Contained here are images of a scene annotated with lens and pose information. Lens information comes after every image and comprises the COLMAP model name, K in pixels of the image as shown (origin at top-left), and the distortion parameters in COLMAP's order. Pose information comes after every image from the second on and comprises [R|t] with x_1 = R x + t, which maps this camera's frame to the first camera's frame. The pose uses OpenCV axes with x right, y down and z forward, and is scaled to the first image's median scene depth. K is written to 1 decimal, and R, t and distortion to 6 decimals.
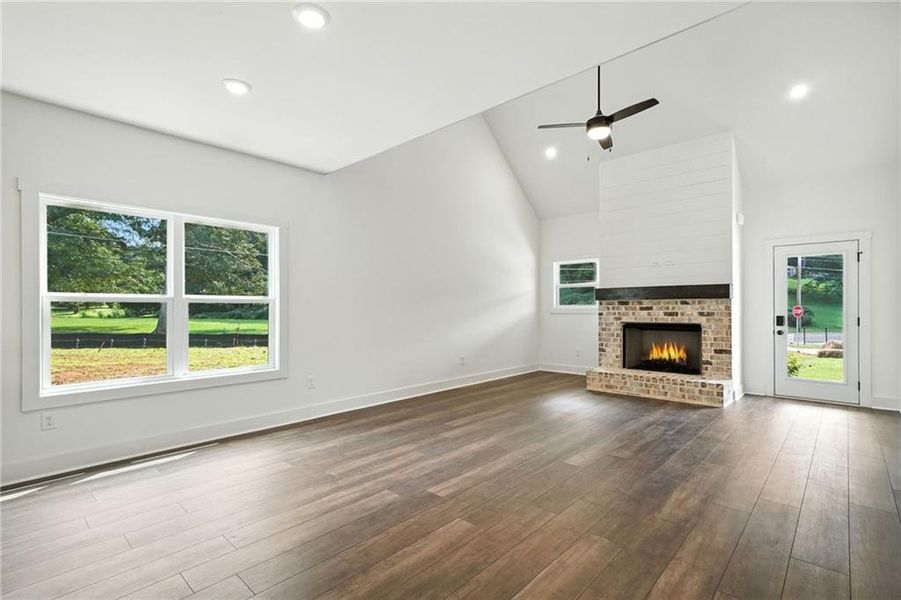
lens RADIAL K [[417.6, 0, 454.3], [0, 417.6, 308.7], [0, 0, 1]] dist [0.023060, 0.012189]
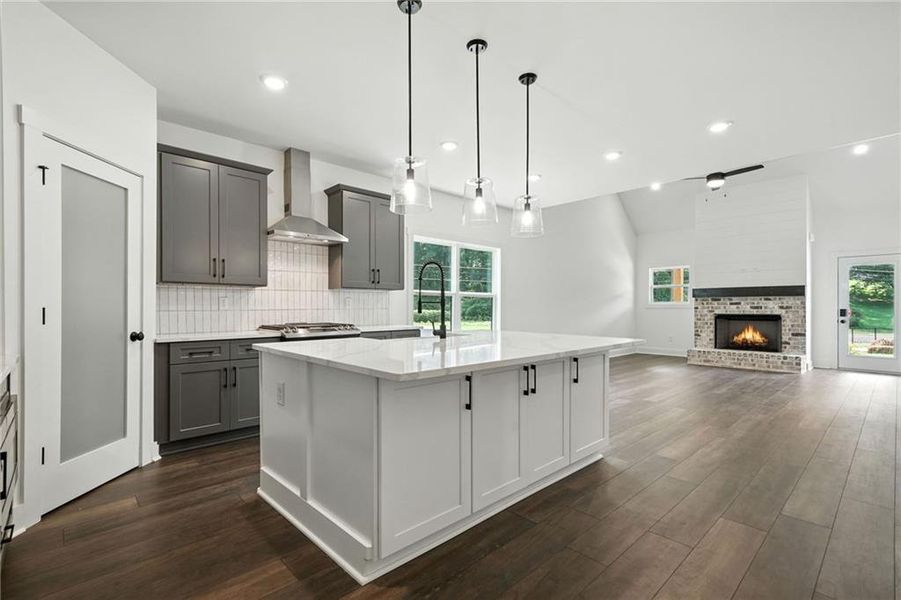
lens RADIAL K [[417.6, 0, 454.3], [0, 417.6, 308.7], [0, 0, 1]] dist [0.023060, 0.012189]
pose [[0.998393, 0.006576, -0.056285, -0.379999], [-0.006614, 0.999978, -0.000502, 0.023477], [0.056280, 0.000873, 0.998415, -0.419128]]
